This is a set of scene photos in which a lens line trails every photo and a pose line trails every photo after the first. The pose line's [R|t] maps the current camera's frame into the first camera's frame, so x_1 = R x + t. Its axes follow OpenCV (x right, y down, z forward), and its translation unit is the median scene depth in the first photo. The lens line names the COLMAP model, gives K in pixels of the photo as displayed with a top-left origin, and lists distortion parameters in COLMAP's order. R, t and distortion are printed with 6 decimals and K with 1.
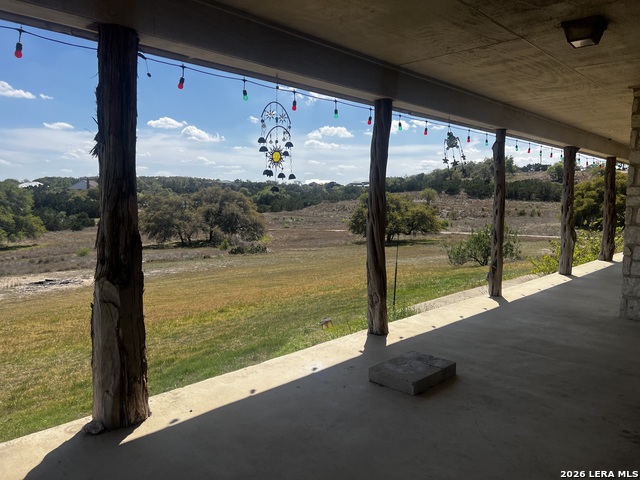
lens RADIAL K [[478.2, 0, 320.0], [0, 478.2, 240.0], [0, 0, 1]] dist [0.142816, -0.148297]
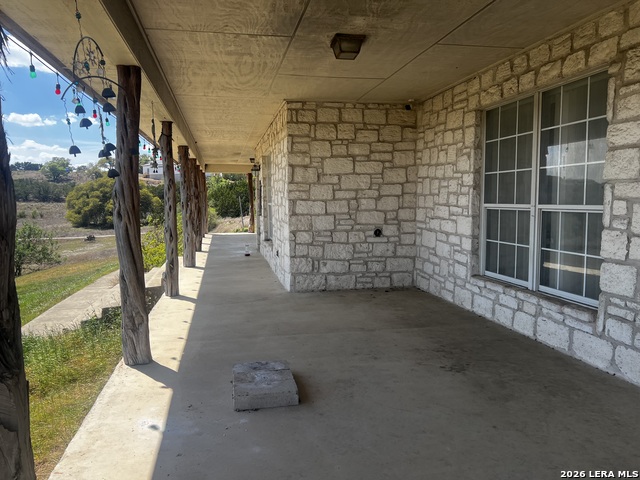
lens RADIAL K [[489.9, 0, 319.2], [0, 489.9, 234.1], [0, 0, 1]] dist [0.045115, -0.001217]
pose [[0.593206, -0.074822, 0.801566, -0.392610], [0.085552, 0.995893, 0.029648, -0.017071], [-0.800492, 0.050988, 0.597171, 0.318709]]
